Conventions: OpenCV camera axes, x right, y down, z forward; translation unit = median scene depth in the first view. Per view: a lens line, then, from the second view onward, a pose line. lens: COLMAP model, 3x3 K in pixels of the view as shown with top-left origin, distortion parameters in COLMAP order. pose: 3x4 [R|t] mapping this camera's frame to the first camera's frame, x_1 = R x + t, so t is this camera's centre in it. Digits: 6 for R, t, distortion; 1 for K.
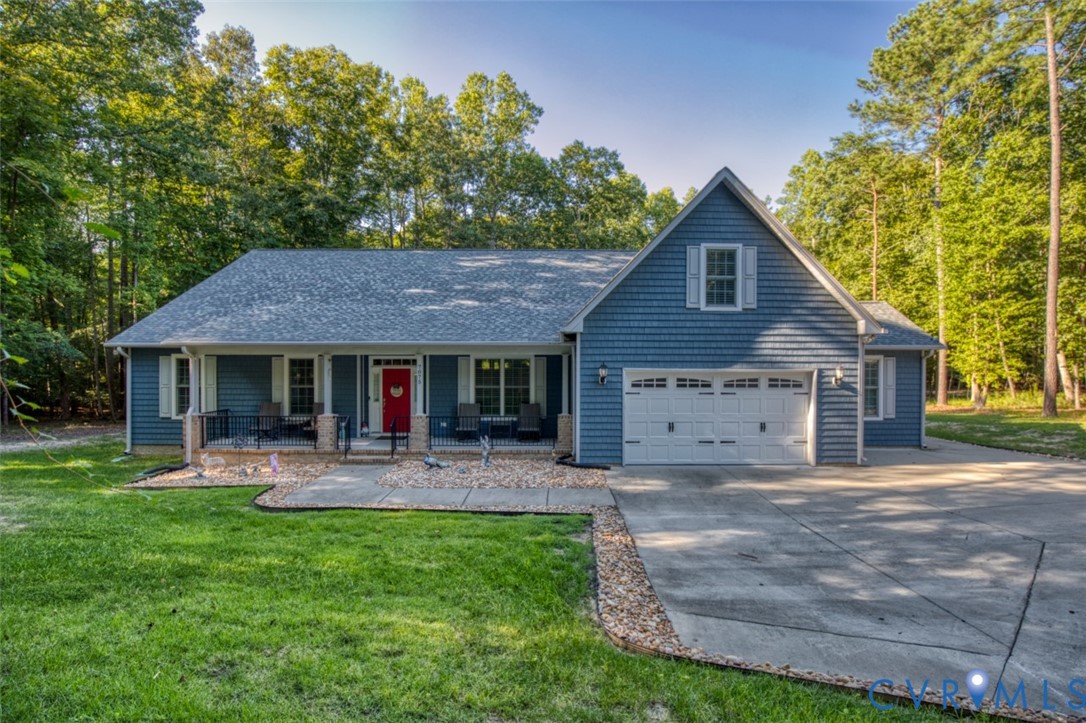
lens RADIAL K [[491.6, 0, 549.8], [0, 491.6, 367.6], [0, 0, 1]] dist [-0.011052, 0.000003]
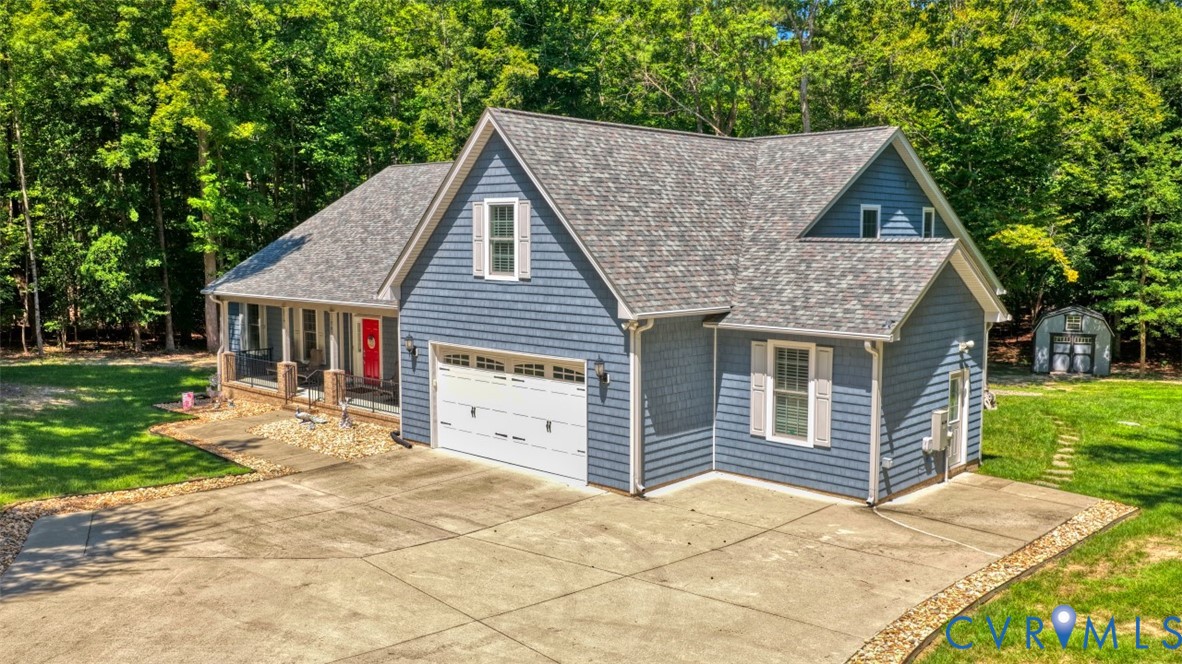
lens RADIAL K [[961.4, 0, 592.4], [0, 961.4, 328.4], [0, 0, 1]] dist [0.008519, 0.007263]
pose [[0.724593, 0.062823, -0.686307, 1.570084], [-0.007156, 0.996469, 0.083660, -0.170220], [0.689139, -0.055708, 0.722484, -0.065599]]
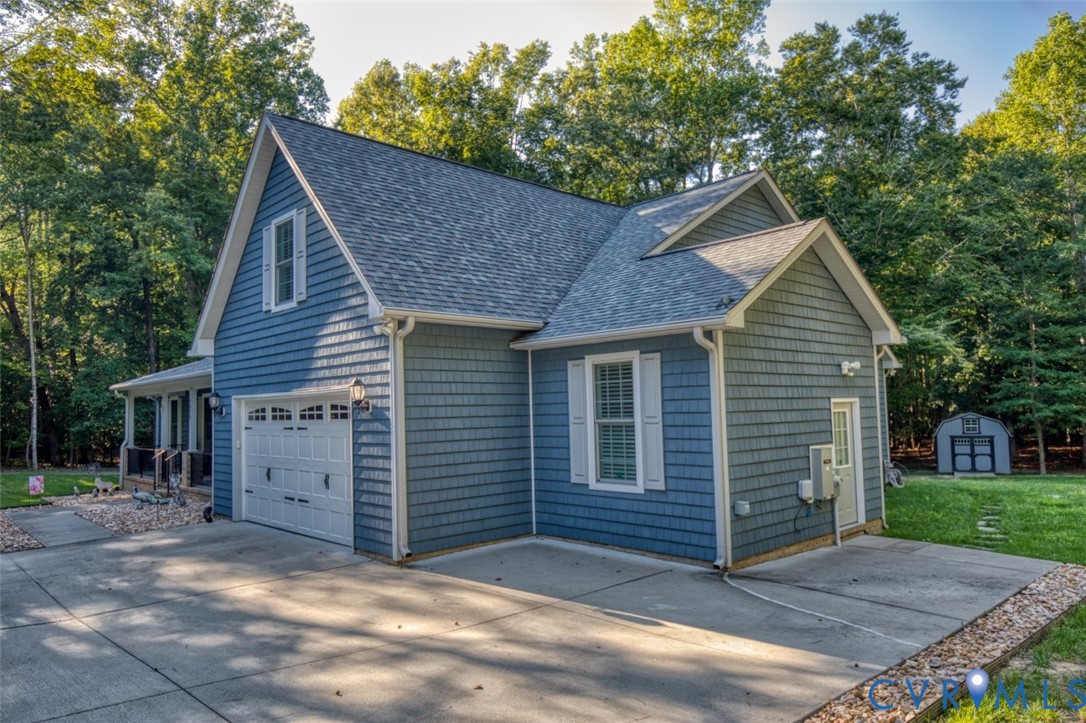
lens RADIAL K [[703.8, 0, 550.4], [0, 703.8, 367.8], [0, 0, 1]] dist [0.006731, 0.002831]
pose [[0.680852, -0.062423, -0.729756, 1.330635], [0.018189, 0.997495, -0.068355, 0.042290], [0.732195, 0.033266, 0.680282, 0.597300]]
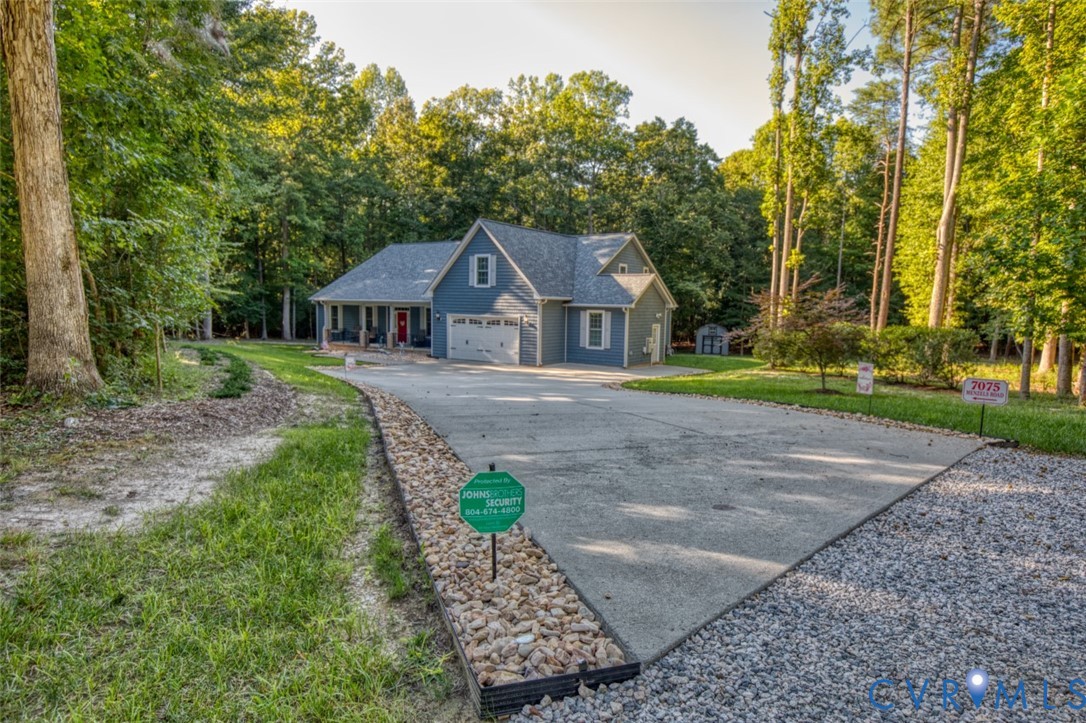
lens RADIAL K [[603.2, 0, 545.8], [0, 603.2, 365.1], [0, 0, 1]] dist [0.002217, 0.000208]
pose [[0.827520, 0.070948, -0.556935, 2.007794], [-0.023294, 0.995468, 0.092201, -0.028924], [0.560953, -0.063325, 0.825422, -0.969315]]
